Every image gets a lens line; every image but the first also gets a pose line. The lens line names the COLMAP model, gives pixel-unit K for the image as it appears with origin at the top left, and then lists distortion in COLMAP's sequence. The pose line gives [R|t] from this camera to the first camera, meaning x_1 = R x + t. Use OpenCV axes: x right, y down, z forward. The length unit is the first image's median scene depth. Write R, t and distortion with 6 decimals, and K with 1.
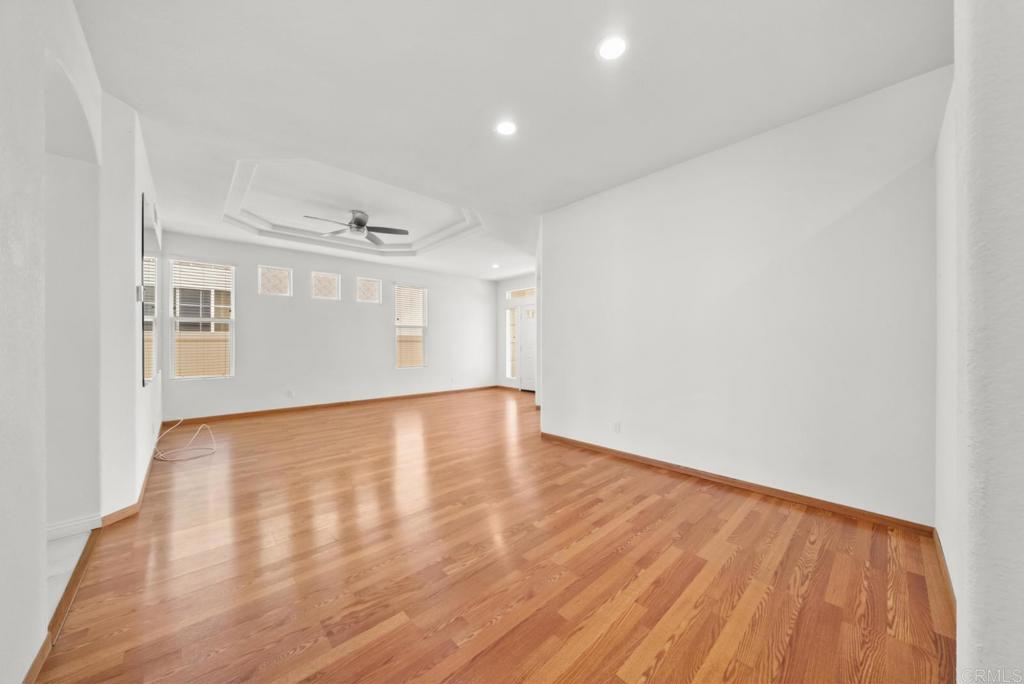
lens RADIAL K [[349.7, 0, 510.6], [0, 349.7, 343.4], [0, 0, 1]] dist [-0.004068, -0.000076]
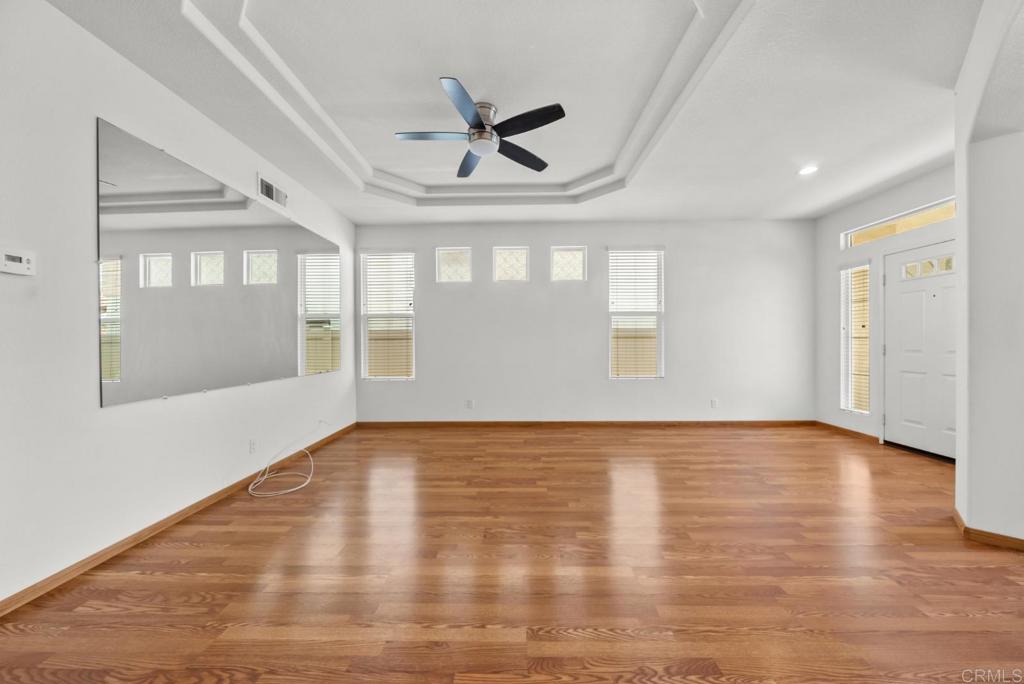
lens RADIAL K [[349.7, 0, 510.6], [0, 349.7, 343.4], [0, 0, 1]] dist [-0.004068, -0.000076]
pose [[0.721534, -0.000949, -0.692379, -0.010272], [0.006352, 0.999966, 0.005249, 0.000839], [0.692350, -0.008185, 0.721515, 0.409308]]
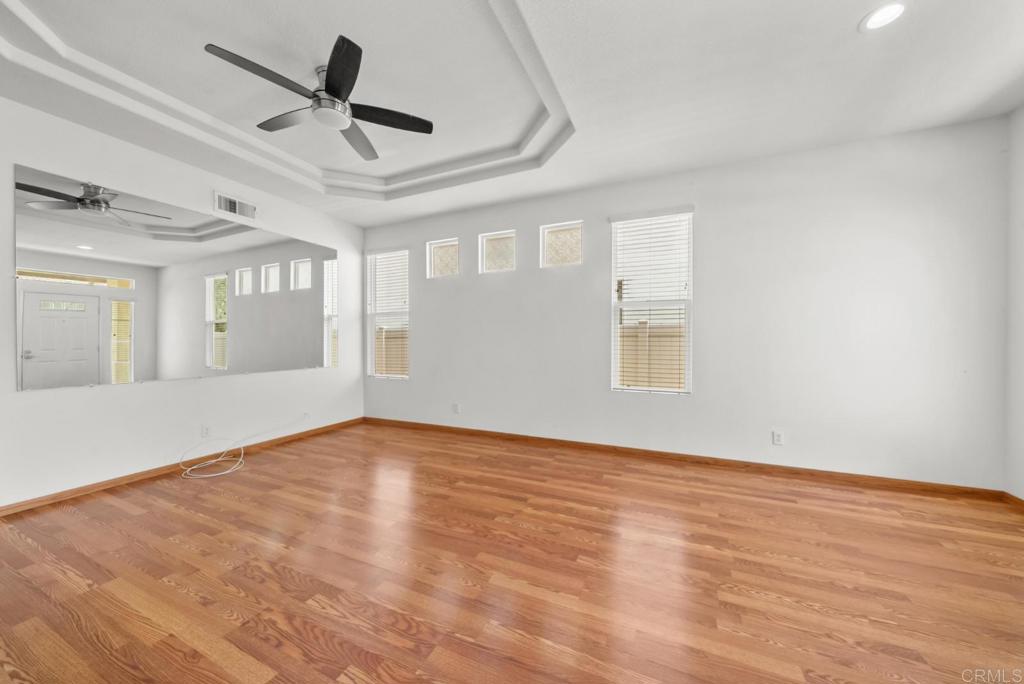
lens RADIAL K [[353.8, 0, 510.3], [0, 353.8, 342.3], [0, 0, 1]] dist [-0.002345, -0.000218]
pose [[0.387036, 0.004841, -0.922052, 0.079845], [0.002434, 0.999977, 0.006272, 0.000064], [0.922062, -0.004672, 0.387015, 0.683180]]
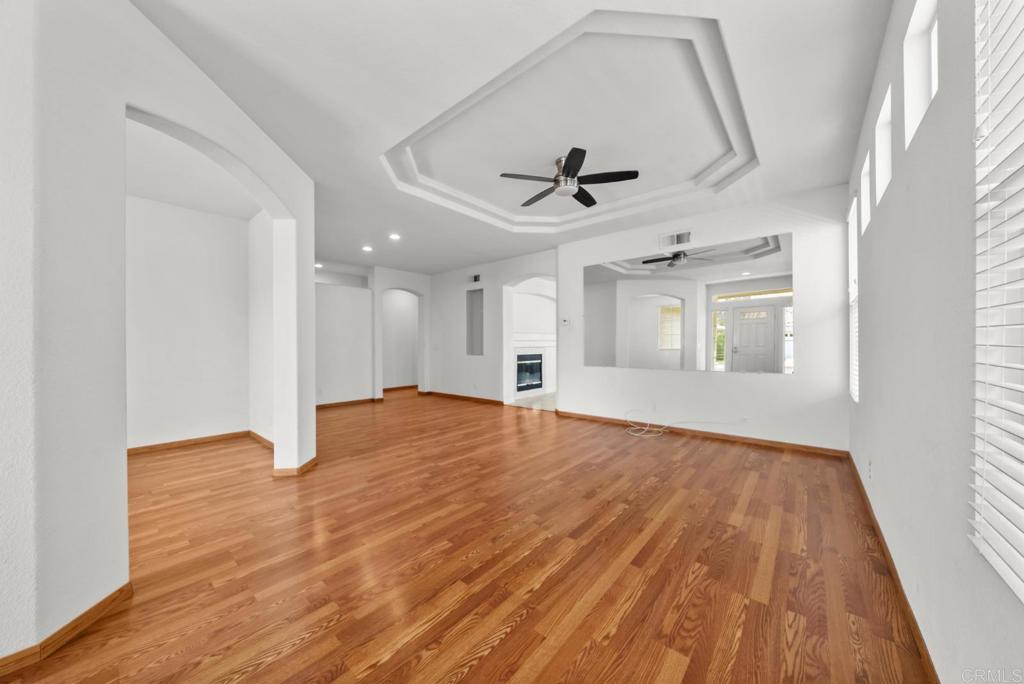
lens RADIAL K [[353.8, 0, 510.3], [0, 353.8, 342.3], [0, 0, 1]] dist [-0.002345, -0.000218]
pose [[-0.993018, 0.003517, -0.117907, -0.156191], [0.004174, 0.999977, -0.005324, 0.000424], [0.117885, -0.005779, -0.993010, 1.120948]]
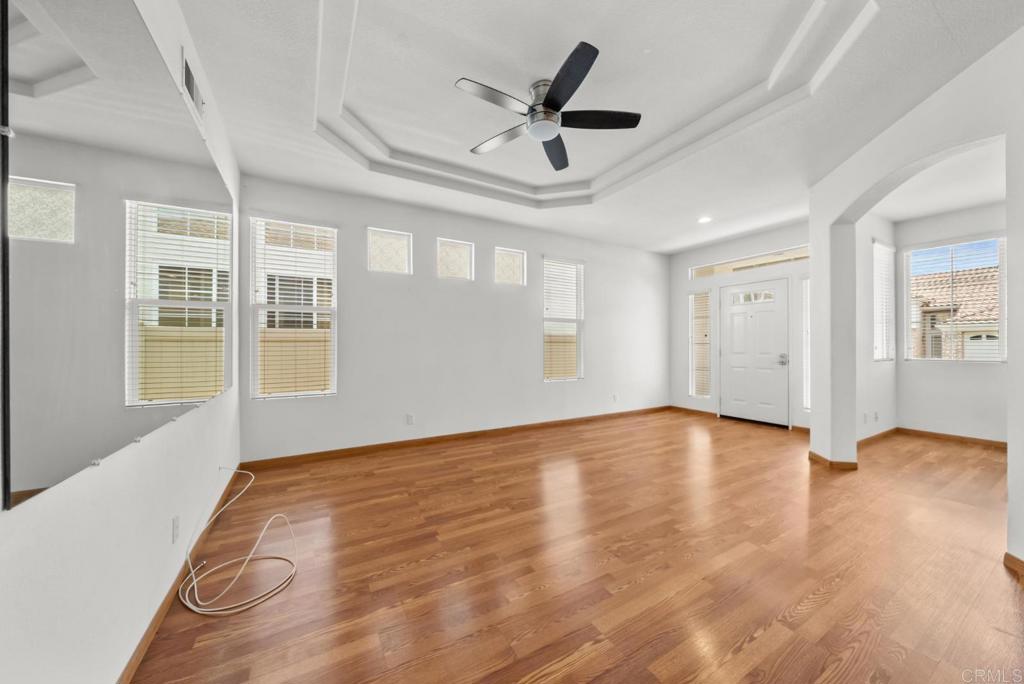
lens RADIAL K [[353.8, 0, 510.3], [0, 353.8, 342.3], [0, 0, 1]] dist [-0.002345, -0.000218]
pose [[0.974580, -0.001989, -0.224032, -0.242964], [0.000196, 0.999968, -0.008027, 0.000939], [0.224041, 0.007779, 0.974549, 0.320167]]
